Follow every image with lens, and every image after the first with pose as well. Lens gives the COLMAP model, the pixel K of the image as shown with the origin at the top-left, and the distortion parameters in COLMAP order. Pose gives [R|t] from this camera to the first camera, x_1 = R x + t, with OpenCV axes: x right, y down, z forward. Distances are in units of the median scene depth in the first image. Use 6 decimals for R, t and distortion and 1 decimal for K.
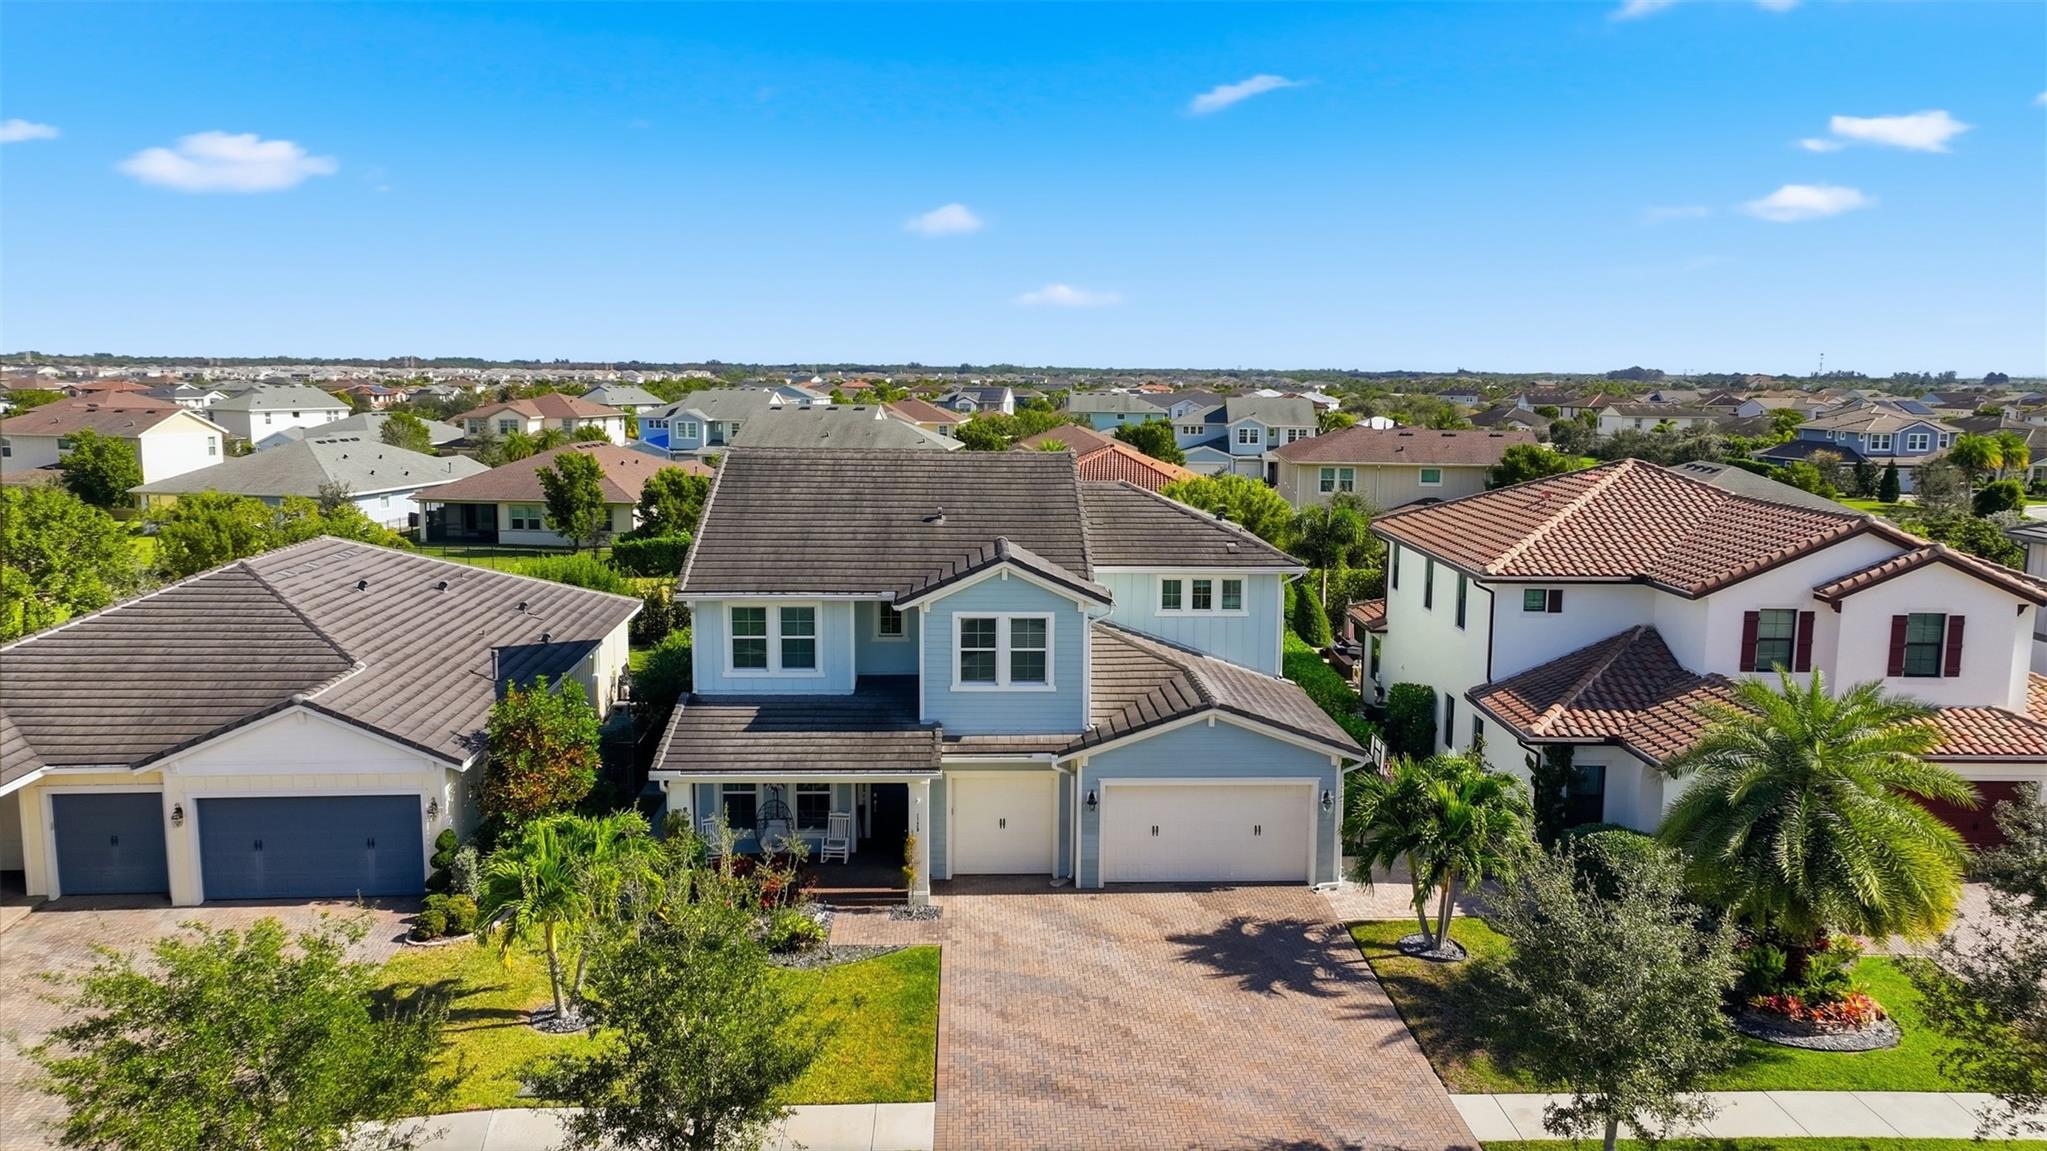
lens RADIAL K [[1452.5, 0, 1023.5], [0, 1452.5, 575.5], [0, 0, 1]] dist [0.004856, 0.001041]
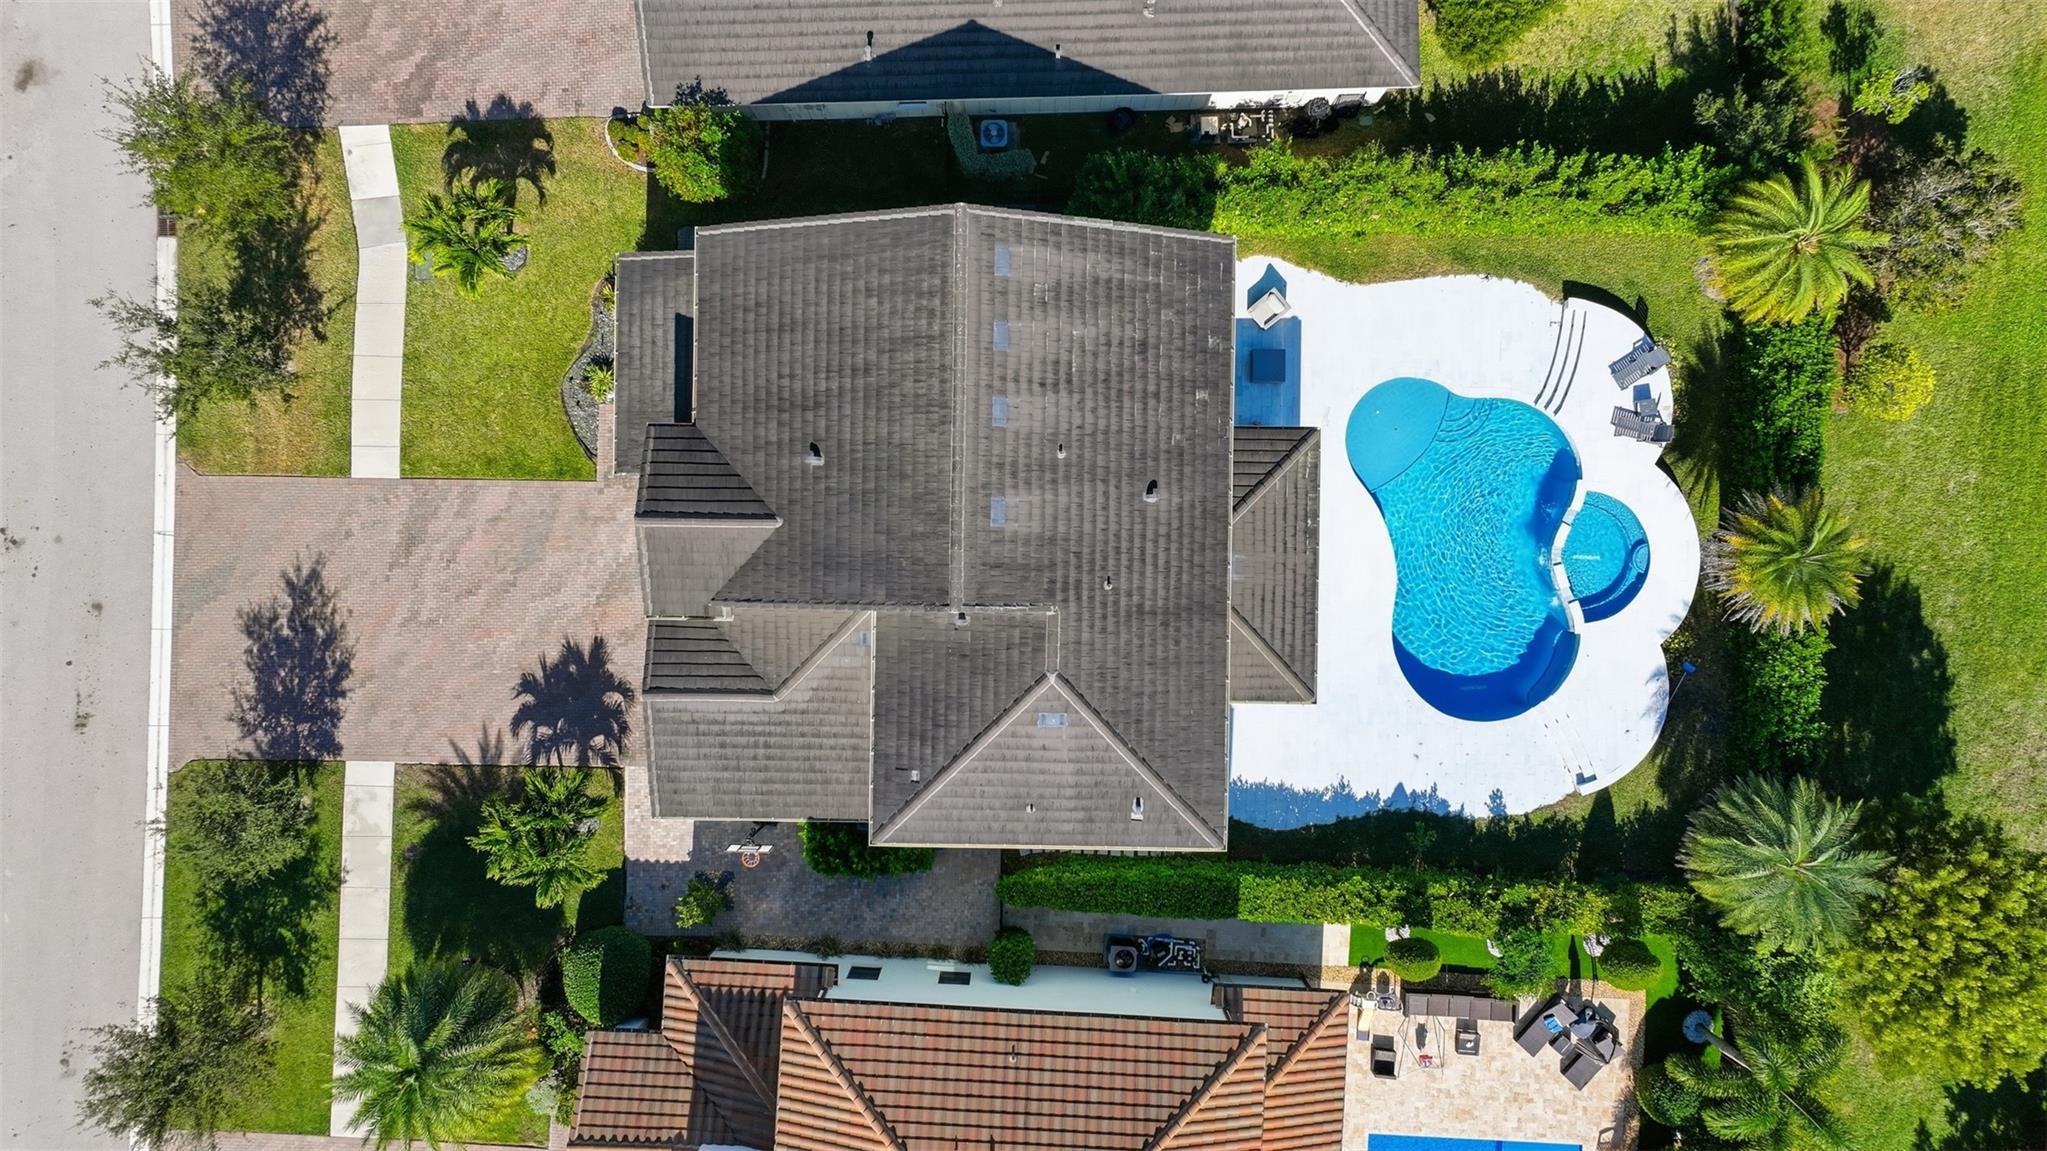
lens RADIAL K [[1443.8, 0, 1023.5], [0, 1443.8, 575.5], [0, 0, 1]] dist [0.002019, 0.015695]
pose [[-0.057864, 0.998266, -0.010798, 0.025838], [-0.137347, 0.002753, 0.990519, -1.131368], [0.988831, 0.058799, 0.136949, 1.119934]]
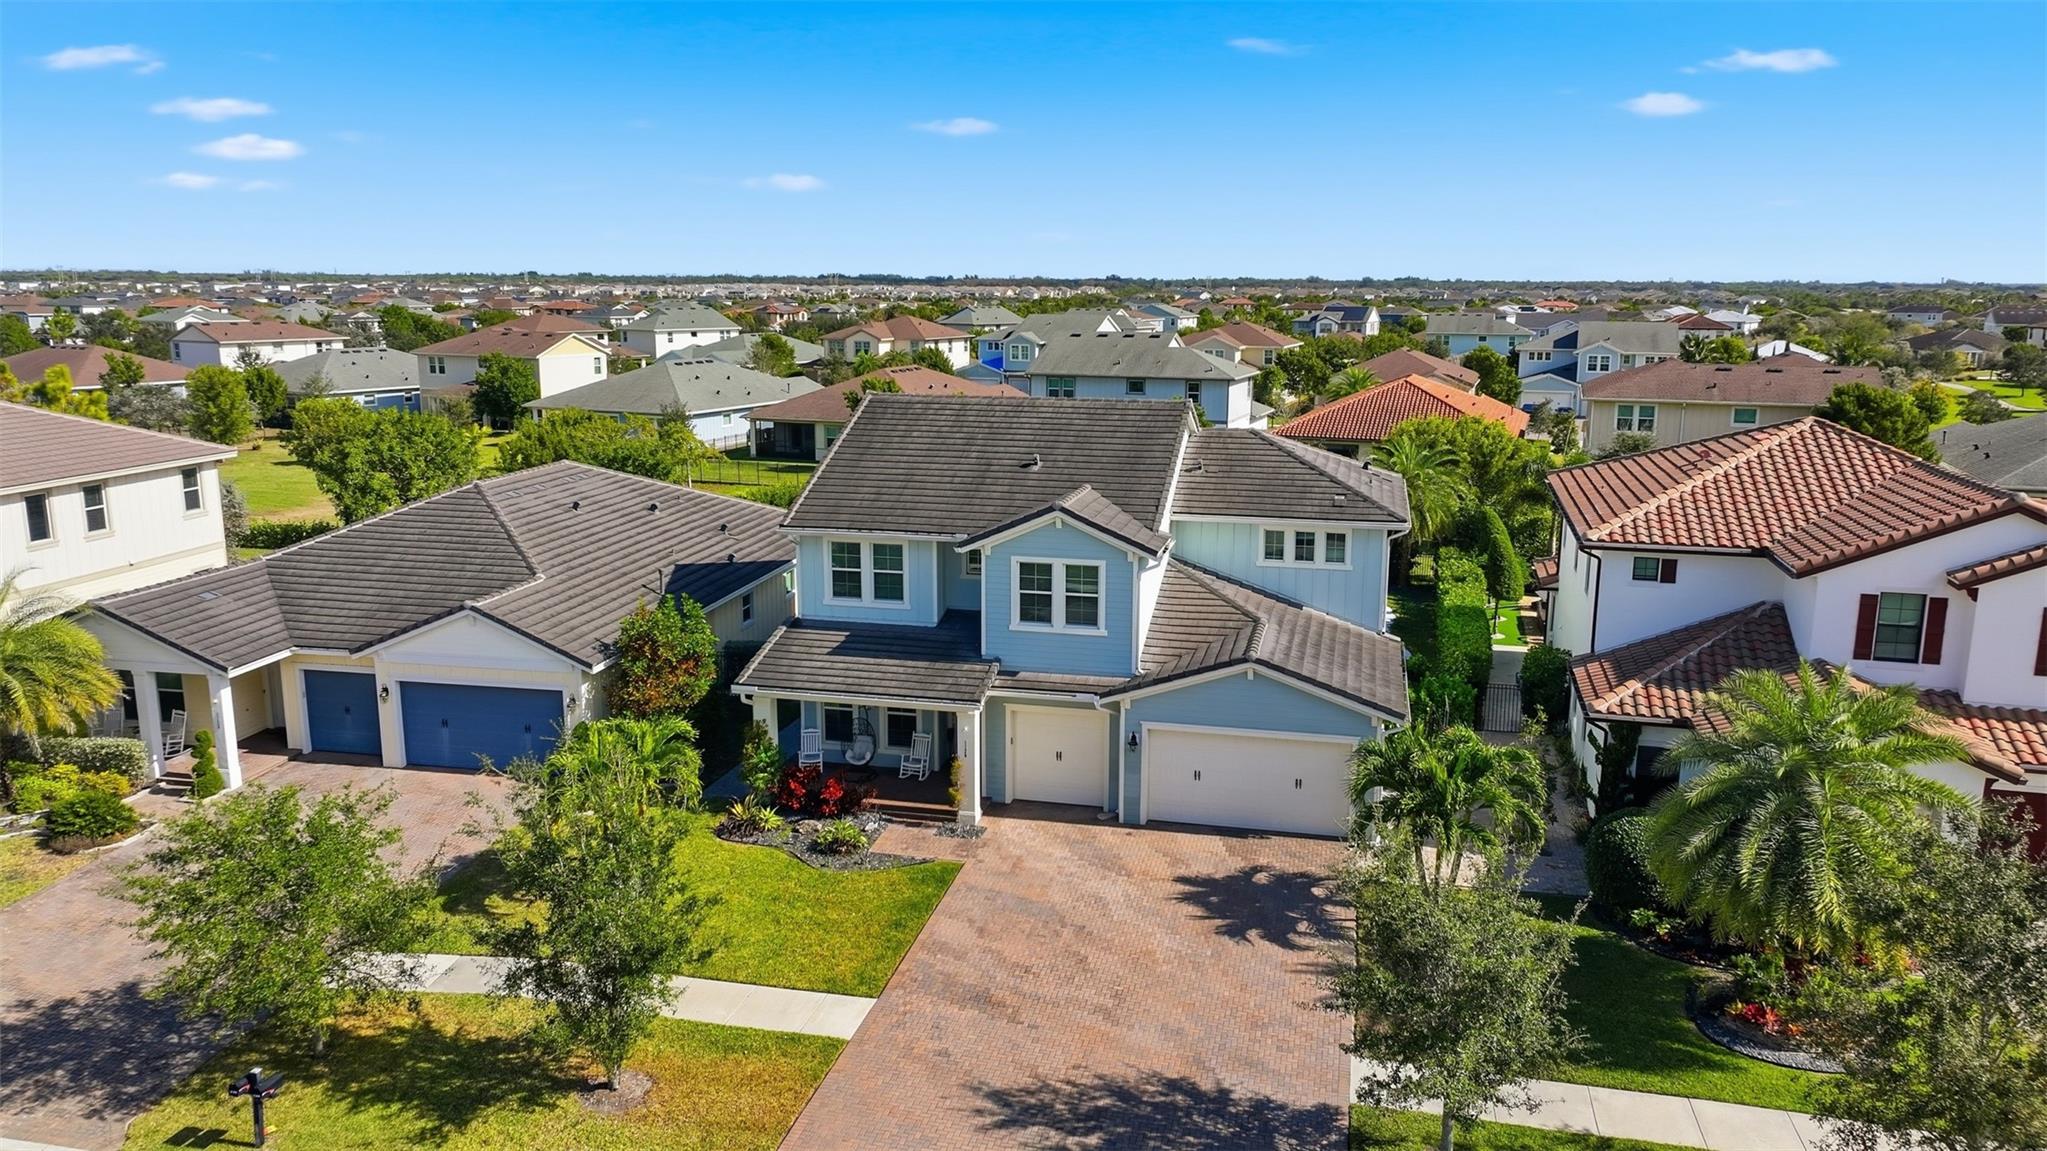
lens RADIAL K [[1443.8, 0, 1023.5], [0, 1443.8, 575.5], [0, 0, 1]] dist [0.002019, 0.015695]
pose [[0.962679, 0.049713, -0.266042, 0.239290], [-0.033975, 0.997407, 0.063437, -0.027920], [0.268506, -0.052031, 0.961872, -0.018719]]
